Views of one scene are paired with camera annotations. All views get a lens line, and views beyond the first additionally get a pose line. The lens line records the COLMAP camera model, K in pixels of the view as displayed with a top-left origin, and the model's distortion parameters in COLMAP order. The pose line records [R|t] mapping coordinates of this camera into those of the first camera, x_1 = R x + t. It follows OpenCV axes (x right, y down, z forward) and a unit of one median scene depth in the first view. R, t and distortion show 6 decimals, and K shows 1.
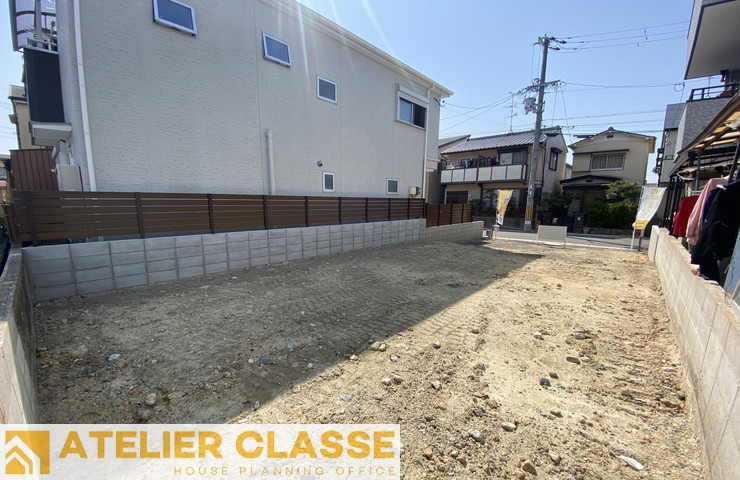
lens RADIAL K [[299.5, 0, 368.9], [0, 299.5, 237.7], [0, 0, 1]] dist [0.027069, -0.024501]
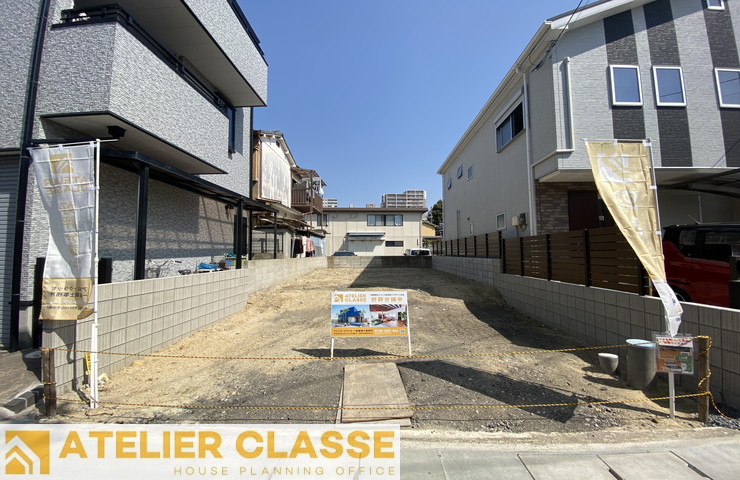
lens RADIAL K [[300.2, 0, 370.3], [0, 300.2, 233.8], [0, 0, 1]] dist [0.025009, -0.024300]
pose [[-0.774132, -0.044339, -0.631469, 0.928869], [-0.080760, 0.996310, 0.029048, -0.126956], [0.627851, 0.073485, -0.774857, 1.408127]]
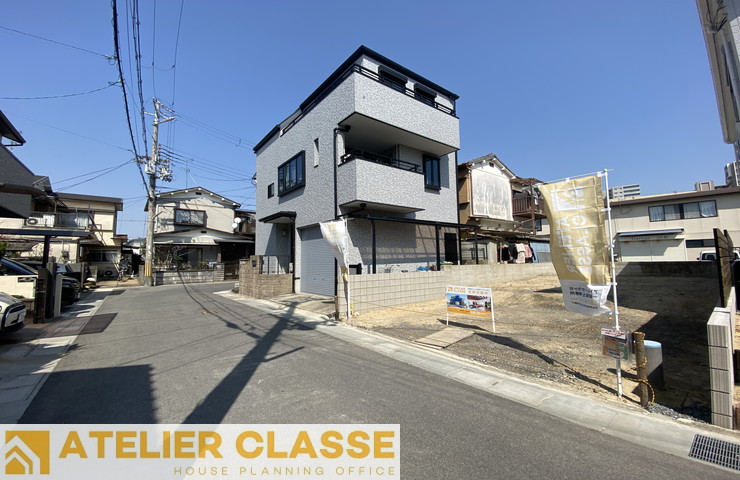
lens RADIAL K [[299.1, 0, 367.1], [0, 299.1, 233.7], [0, 0, 1]] dist [0.027051, -0.024200]
pose [[-0.982056, 0.022795, 0.187205, 0.771631], [0.030183, 0.998870, 0.036708, -0.172907], [-0.186157, 0.041700, -0.981635, 1.720939]]
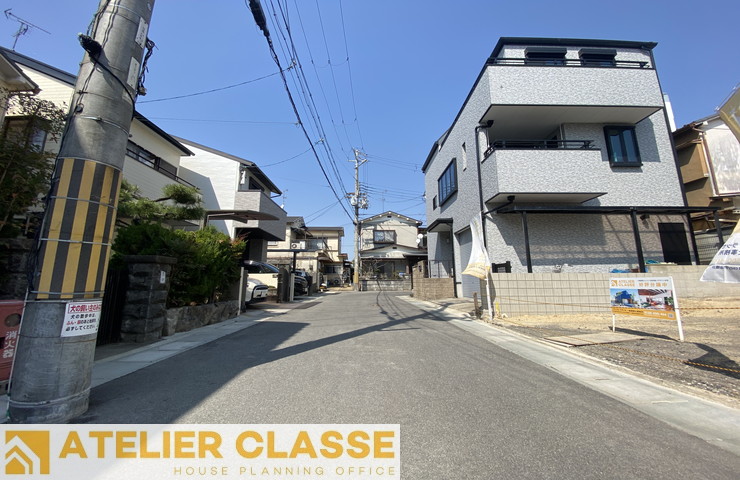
lens RADIAL K [[294.6, 0, 362.4], [0, 294.6, 229.9], [0, 0, 1]] dist [-0.000969, -0.011795]
pose [[-0.658281, 0.122416, 0.742752, 0.635207], [0.091216, 0.992390, -0.082718, -0.112974], [-0.747226, 0.013299, -0.664437, 1.683979]]
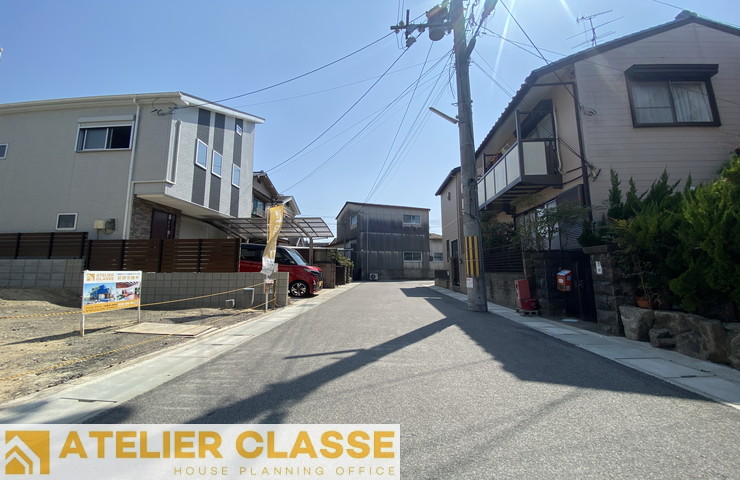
lens RADIAL K [[298.4, 0, 375.8], [0, 298.4, 229.9], [0, 0, 1]] dist [-0.000010, -0.010764]
pose [[0.623844, -0.116086, -0.772880, 1.250999], [-0.089113, 0.971893, -0.217906, -0.043504], [0.776452, 0.204813, 0.595964, 1.149543]]
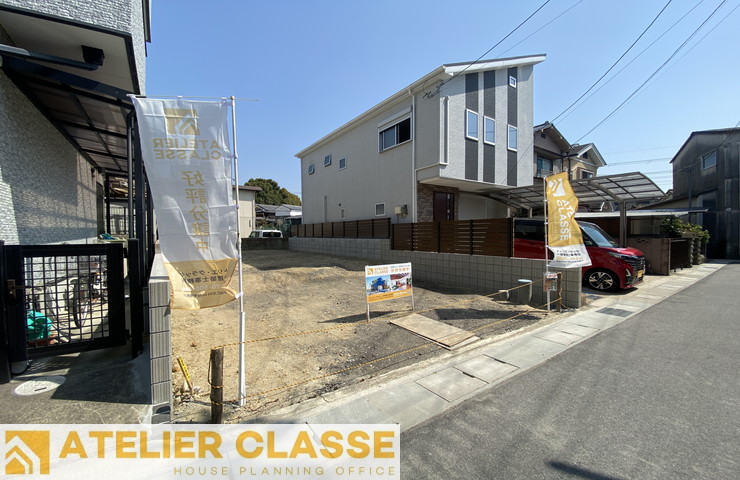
lens RADIAL K [[299.7, 0, 368.8], [0, 299.7, 242.7], [0, 0, 1]] dist [0.023316, -0.021882]
pose [[-0.244094, 0.020686, -0.969531, 1.148448], [-0.120341, 0.991398, 0.051450, -0.098581], [0.962256, 0.129233, -0.239505, 1.201609]]
